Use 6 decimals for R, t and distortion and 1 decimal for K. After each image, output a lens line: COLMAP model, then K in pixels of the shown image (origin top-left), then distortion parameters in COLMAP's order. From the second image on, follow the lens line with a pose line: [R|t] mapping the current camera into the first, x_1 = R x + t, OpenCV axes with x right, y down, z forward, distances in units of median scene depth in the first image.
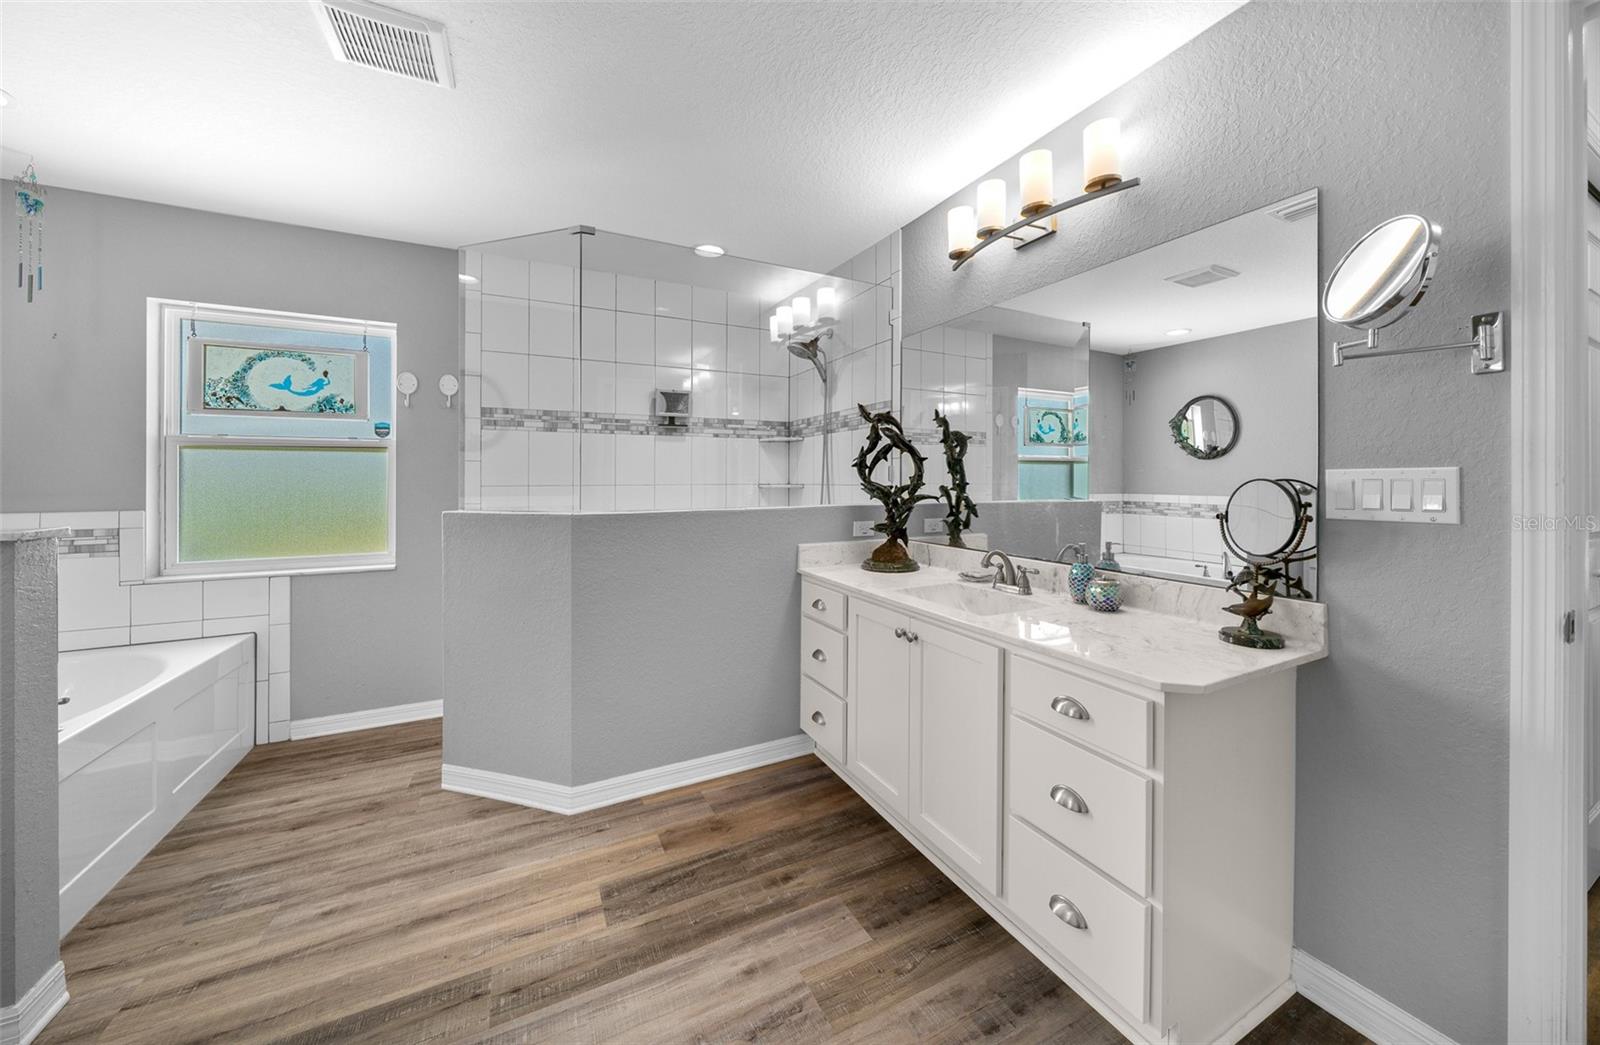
lens RADIAL K [[578.9, 0, 843.9], [0, 578.9, 477.5], [0, 0, 1]] dist [-0.002597, -0.000076]
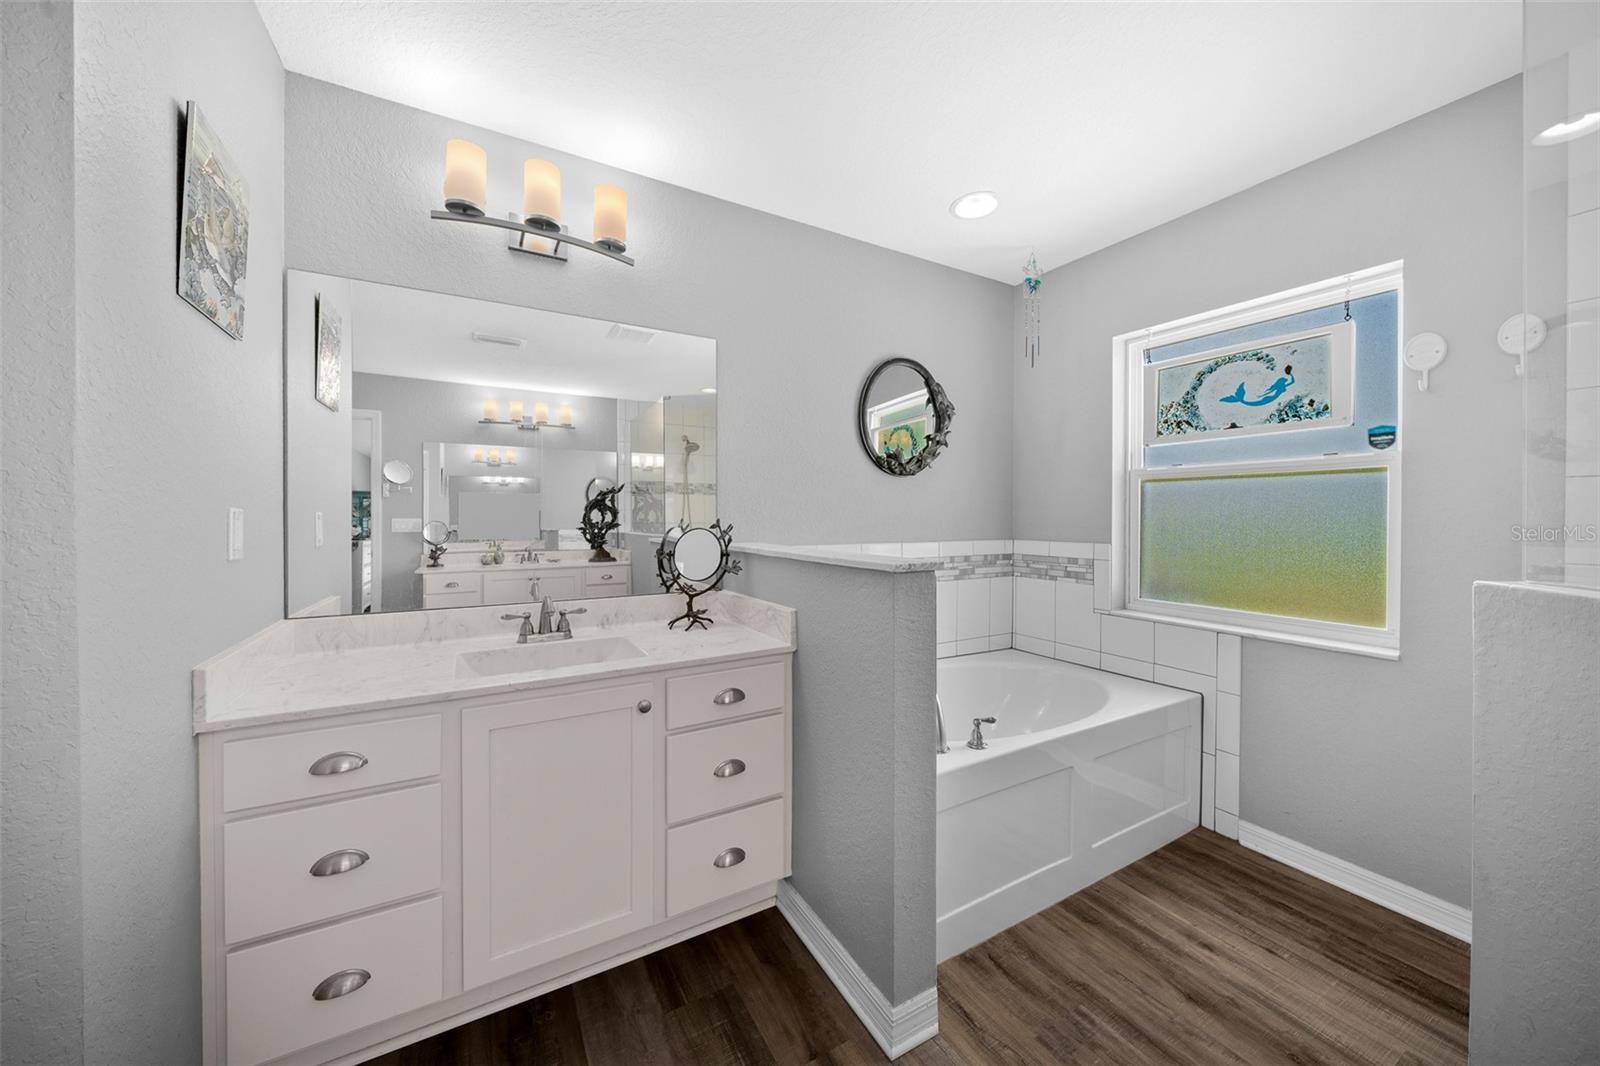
lens RADIAL K [[547.9, 0, 765.3], [0, 547.9, 520.4], [0, 0, 1]] dist [-0.001804, -0.000213]
pose [[-0.013582, 0.010719, -0.999850, -0.230814], [0.002197, 0.999940, 0.010690, 0.002468], [0.999905, -0.002052, -0.013605, 0.410614]]
